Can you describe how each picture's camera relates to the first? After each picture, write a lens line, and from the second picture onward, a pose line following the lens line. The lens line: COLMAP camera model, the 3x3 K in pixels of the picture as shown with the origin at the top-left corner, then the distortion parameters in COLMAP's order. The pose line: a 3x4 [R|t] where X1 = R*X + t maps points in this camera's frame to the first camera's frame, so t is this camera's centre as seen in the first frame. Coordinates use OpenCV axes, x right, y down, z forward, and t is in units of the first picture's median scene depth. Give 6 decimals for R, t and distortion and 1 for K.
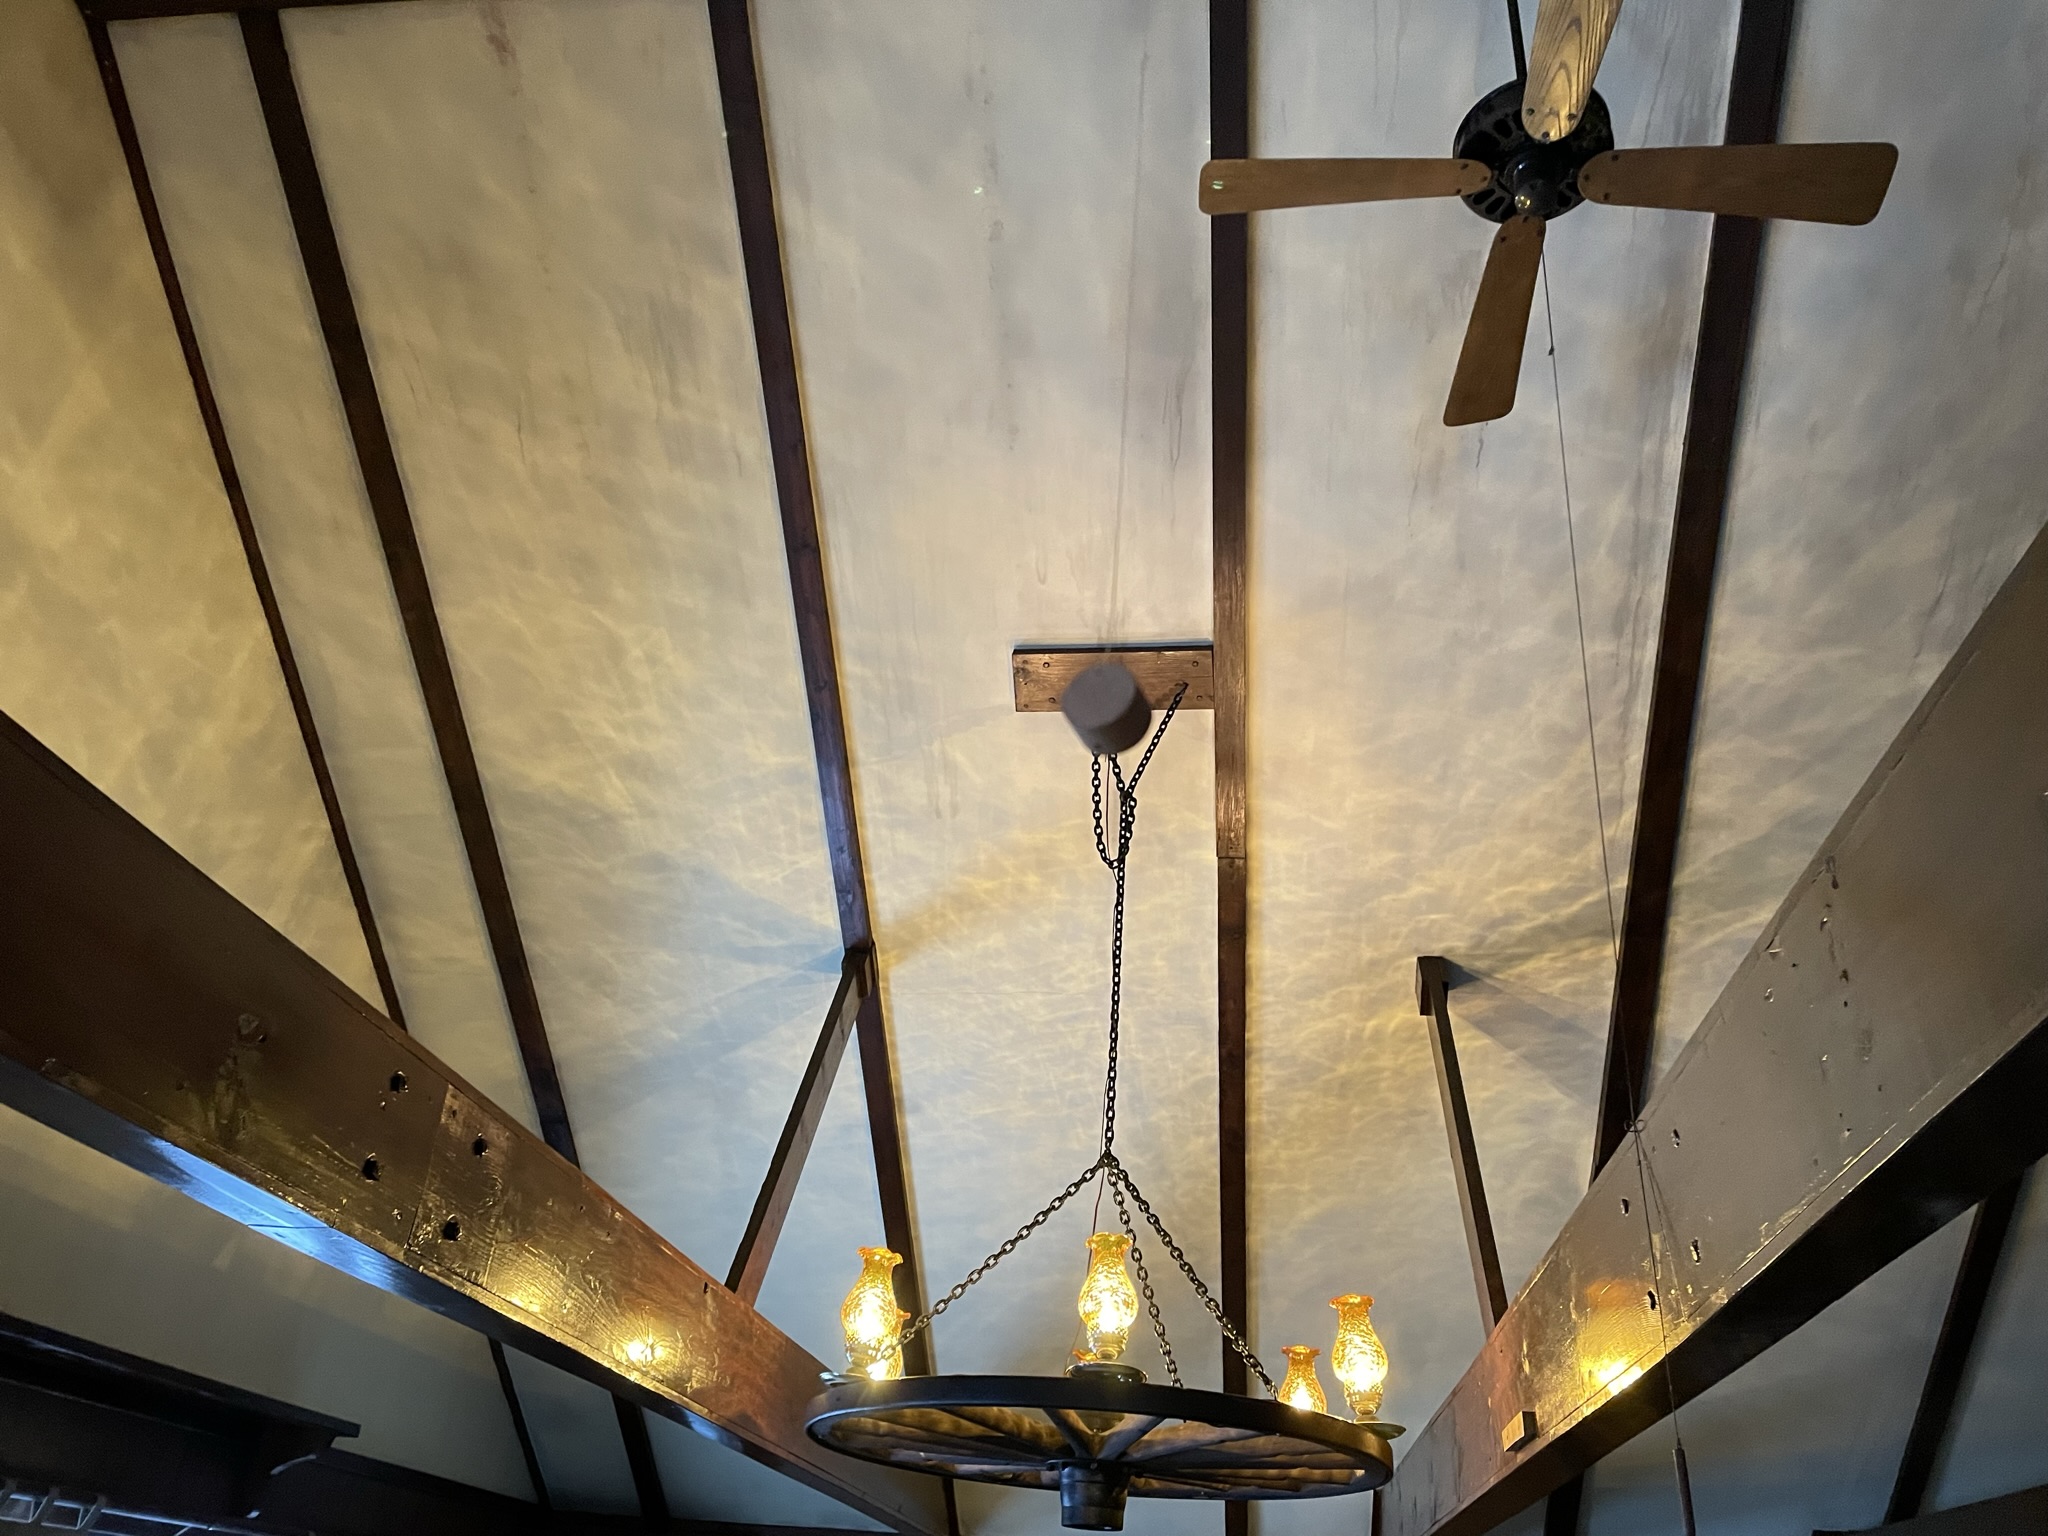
lens RADIAL K [[1464.6, 0, 1025.4], [0, 1464.6, 813.2], [0, 0, 1]] dist [0.006278, -0.029656]
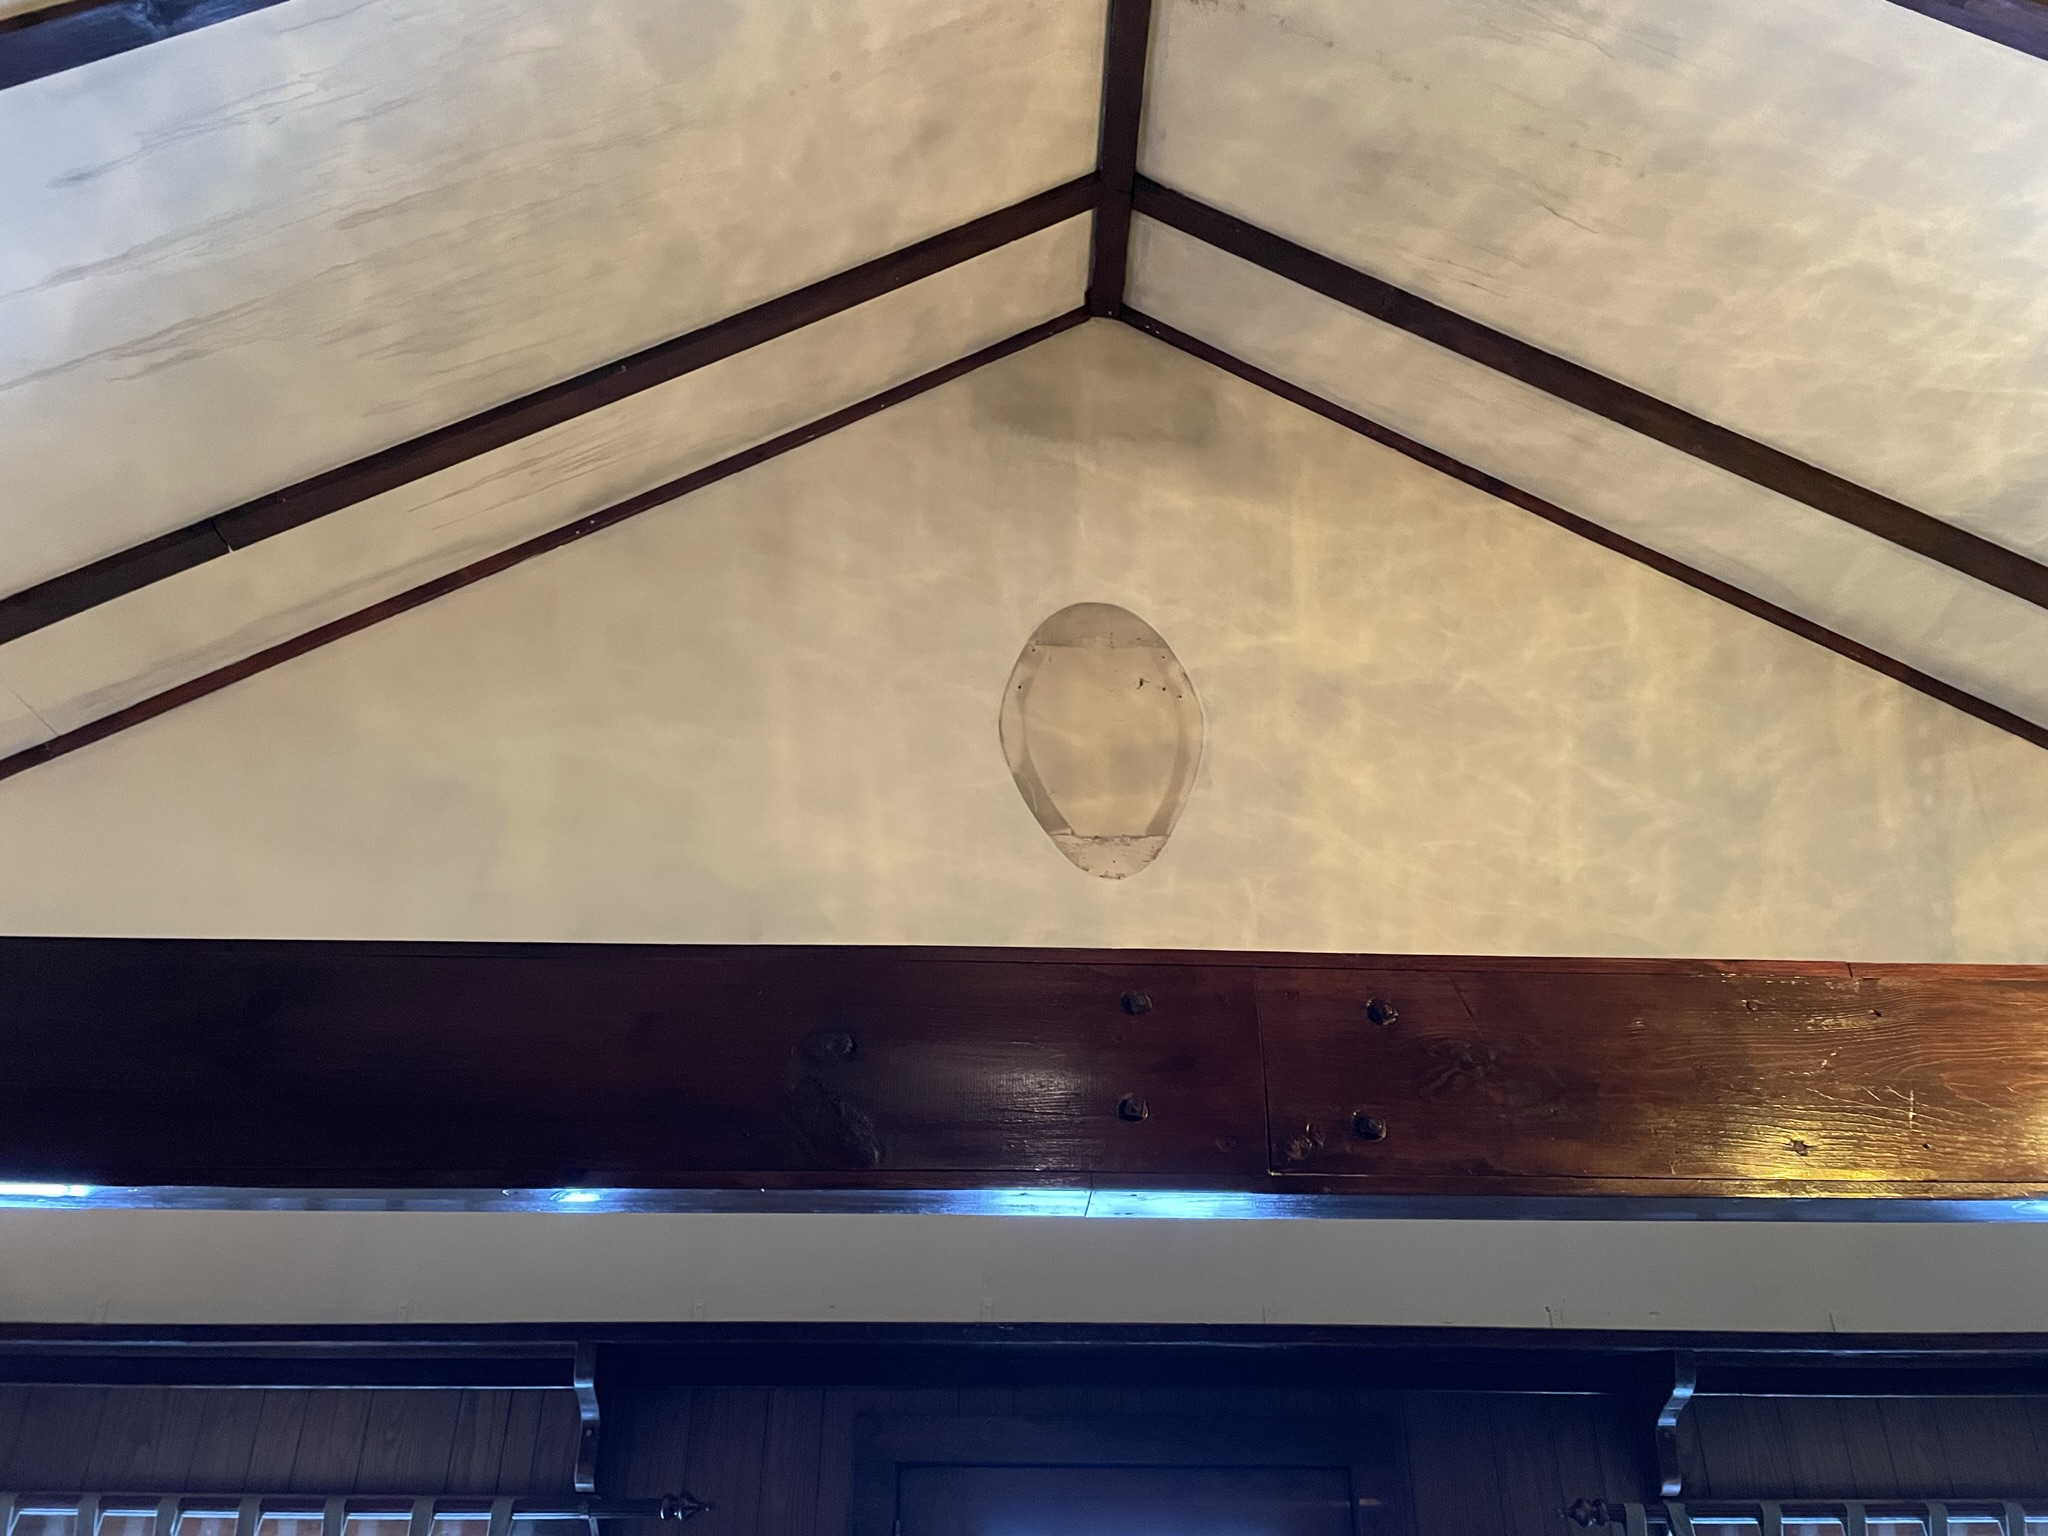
lens RADIAL K [[1464.6, 0, 1025.4], [0, 1464.6, 813.2], [0, 0, 1]] dist [0.006278, -0.029656]
pose [[0.164576, -0.509427, -0.844630, 0.127414], [0.501068, 0.780766, -0.373276, 0.156241], [0.849615, -0.361785, 0.383753, 0.280847]]
